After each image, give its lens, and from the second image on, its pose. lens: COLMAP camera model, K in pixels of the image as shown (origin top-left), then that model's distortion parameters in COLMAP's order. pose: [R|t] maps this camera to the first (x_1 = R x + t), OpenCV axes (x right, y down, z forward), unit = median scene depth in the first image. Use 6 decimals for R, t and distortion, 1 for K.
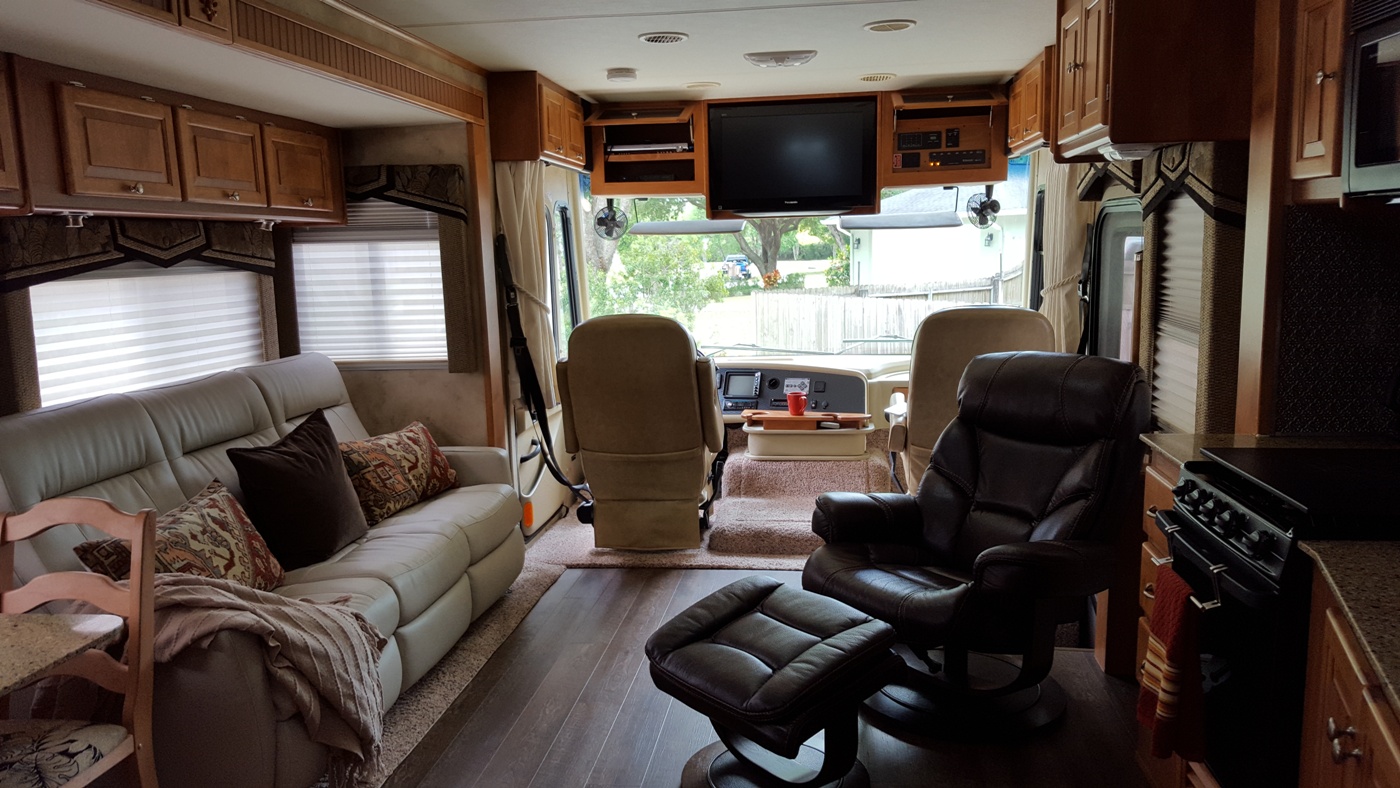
lens RADIAL K [[1076.6, 0, 683.6], [0, 1076.6, 394.5], [0, 0, 1]] dist [0.158153, -0.301889]
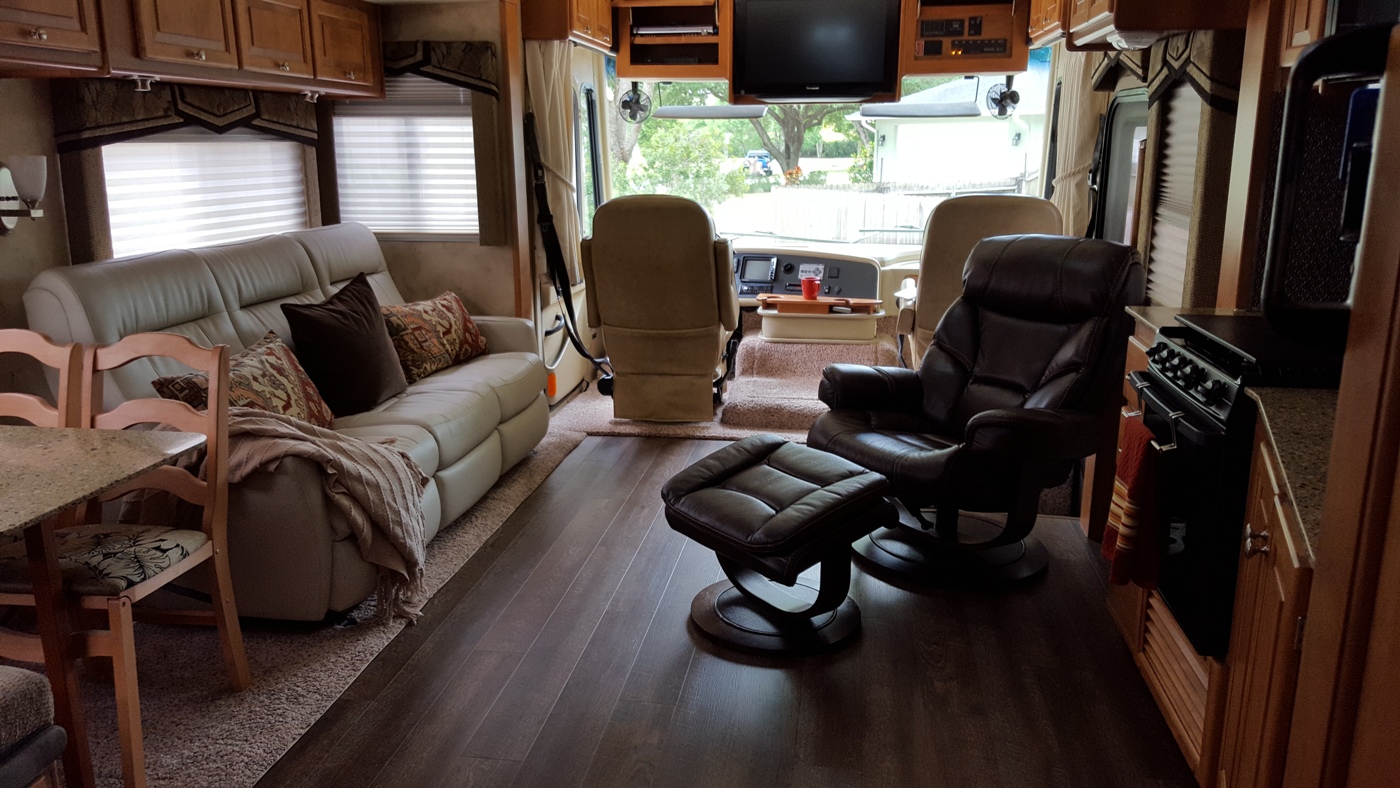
lens RADIAL K [[1076.0, 0, 673.8], [0, 1076.0, 376.3], [0, 0, 1]] dist [0.164618, -0.324889]
pose [[0.999377, 0.026979, -0.022757, -0.000578], [-0.025131, 0.996646, 0.077878, 0.024197], [0.024782, -0.077257, 0.996703, -0.067794]]
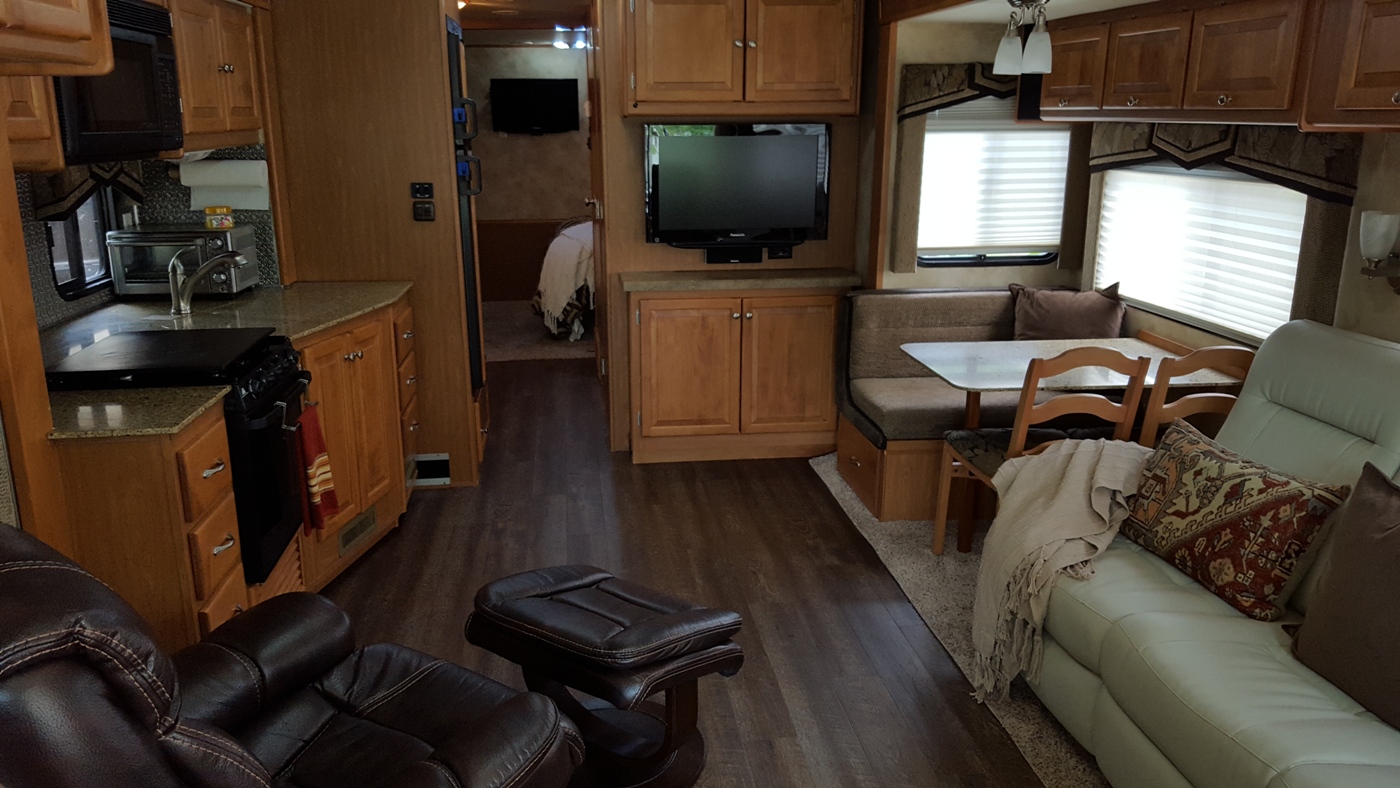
lens RADIAL K [[1051.0, 0, 682.3], [0, 1051.0, 402.1], [0, 0, 1]] dist [0.161294, -0.292892]
pose [[-0.966320, 0.091403, -0.240563, 0.168817], [-0.010895, 0.919428, 0.393108, -0.232389], [0.257111, 0.382489, -0.887466, 1.343371]]
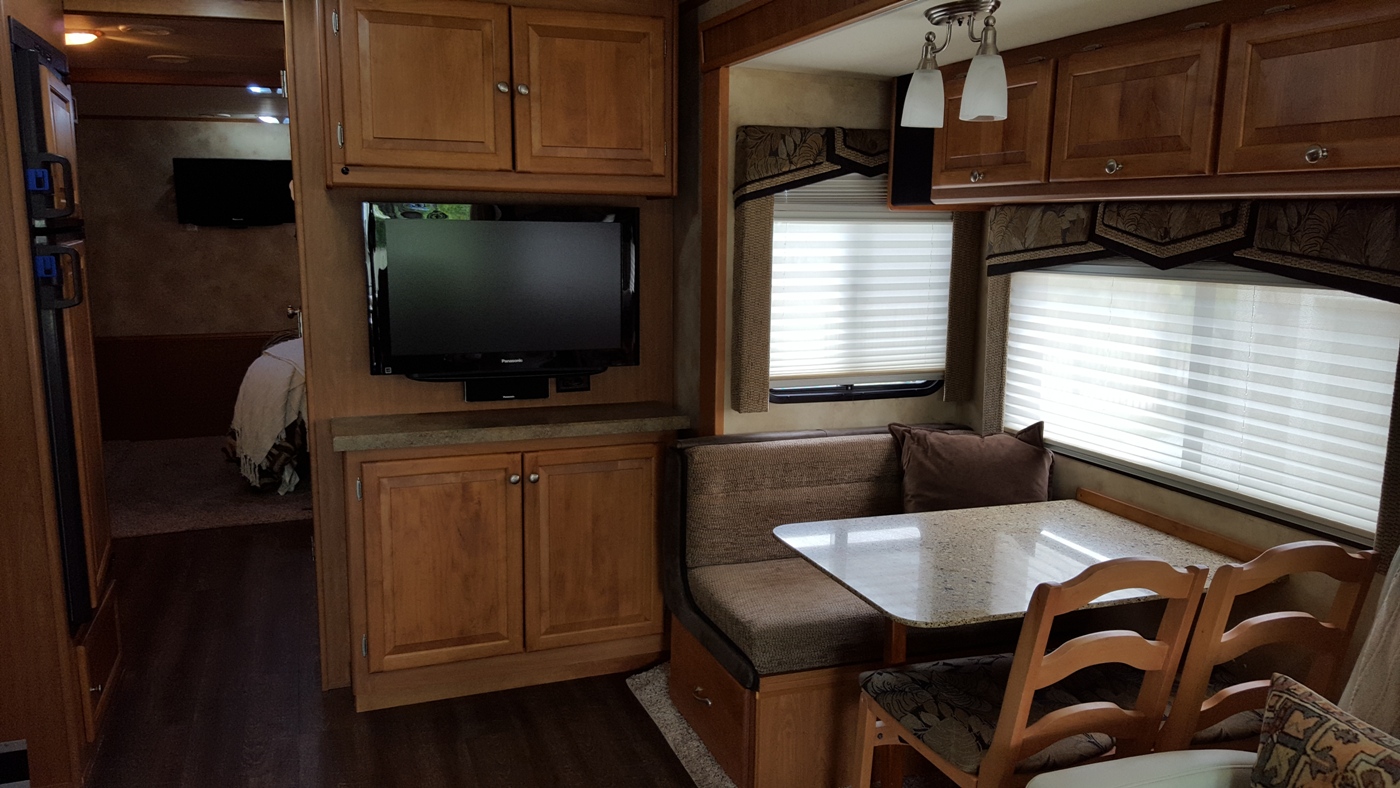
lens RADIAL K [[1075.2, 0, 700.0], [0, 1075.2, 394.0], [0, 0, 1]] dist [0.156937, -0.271369]
pose [[-0.879305, 0.091056, -0.467473, 0.059032], [-0.053350, 0.956543, 0.286668, -0.153624], [0.473261, 0.277008, -0.836236, 0.966996]]
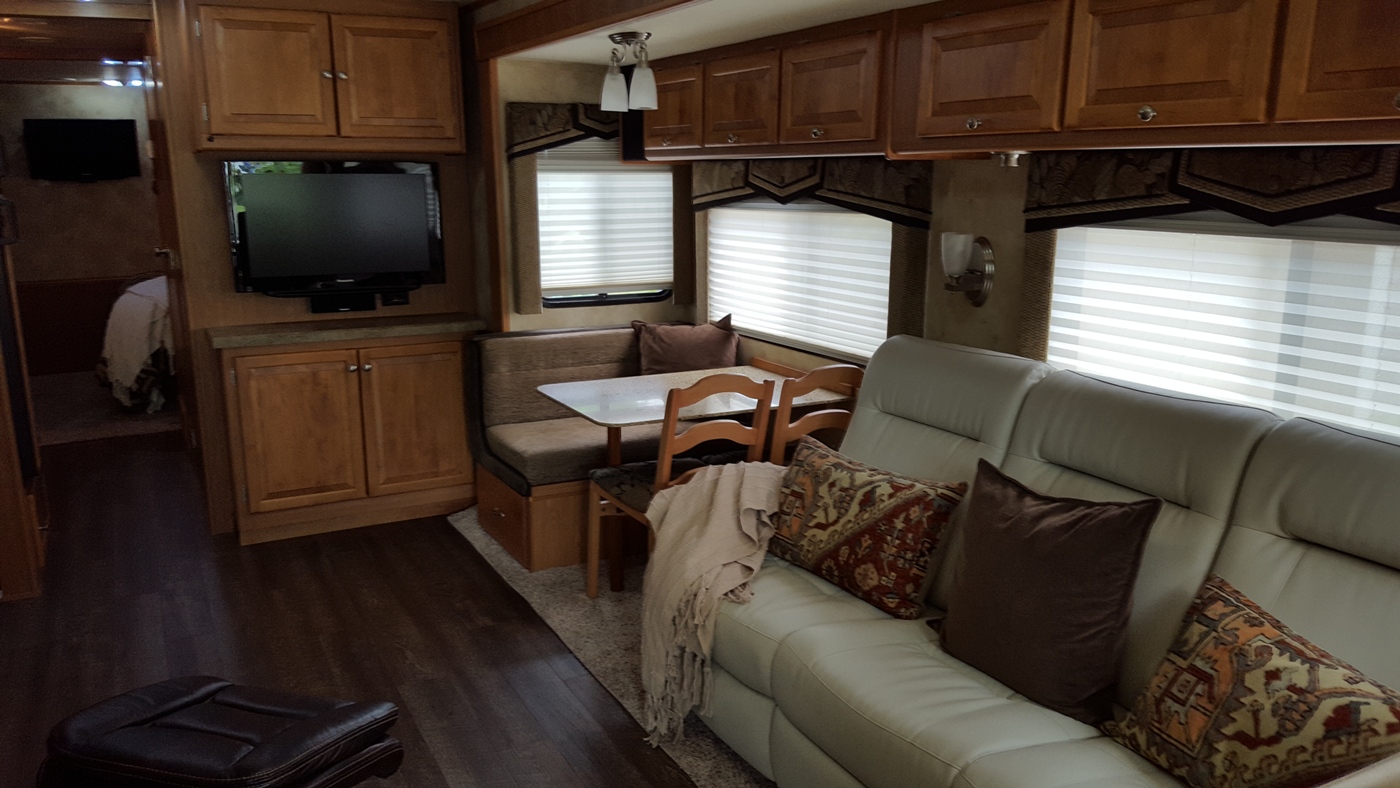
lens RADIAL K [[1051.2, 0, 670.6], [0, 1051.2, 407.2], [0, 0, 1]] dist [0.144212, -0.253914]
pose [[-0.815368, 0.154048, -0.558071, 0.163769], [-0.056010, 0.938438, 0.340876, -0.206265], [0.576227, 0.309197, -0.756545, 1.288259]]
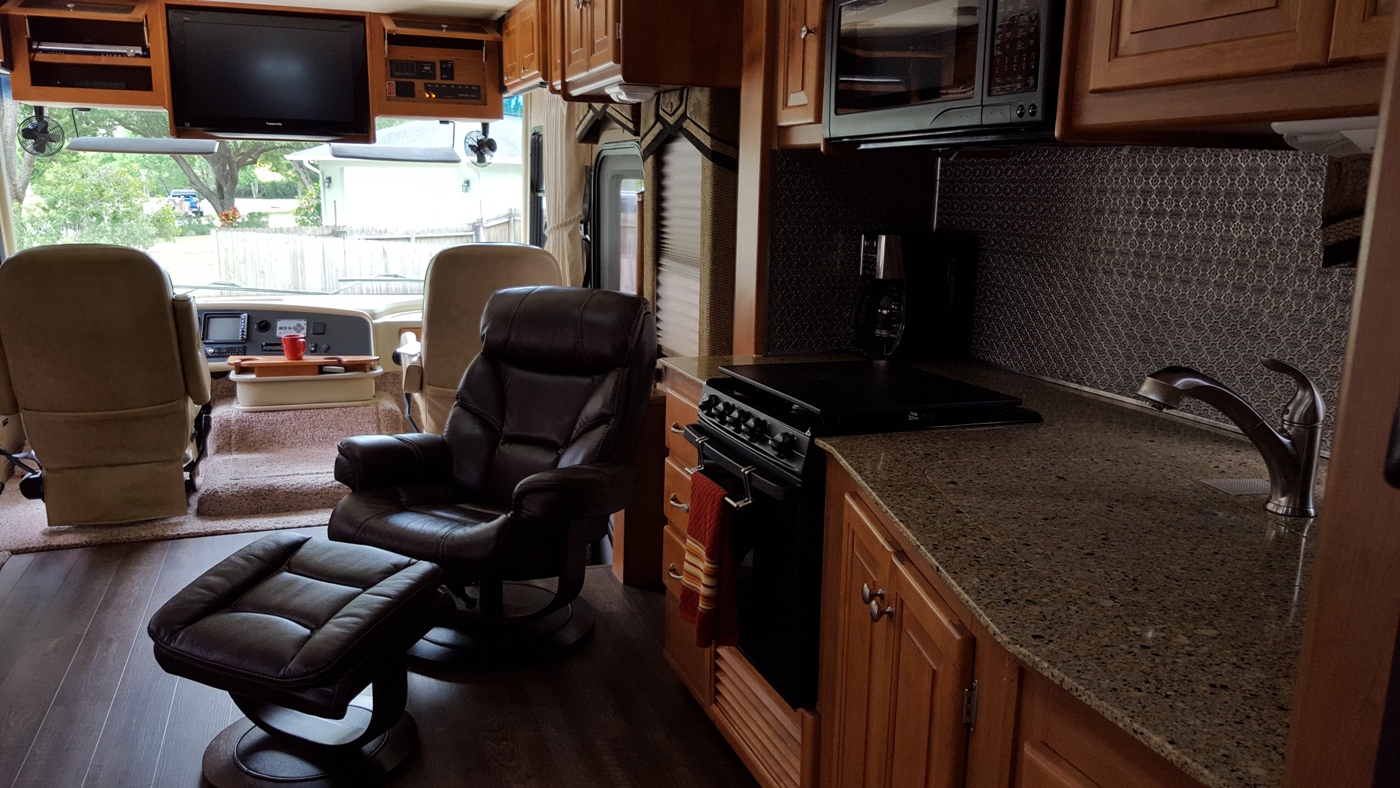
lens RADIAL K [[1075.2, 0, 700.0], [0, 1075.2, 394.0], [0, 0, 1]] dist [0.156937, -0.271369]
pose [[0.885475, -0.051578, 0.461815, -0.032080], [0.029114, 0.998026, 0.055644, 0.010138], [-0.463773, -0.035826, 0.885229, 0.029621]]
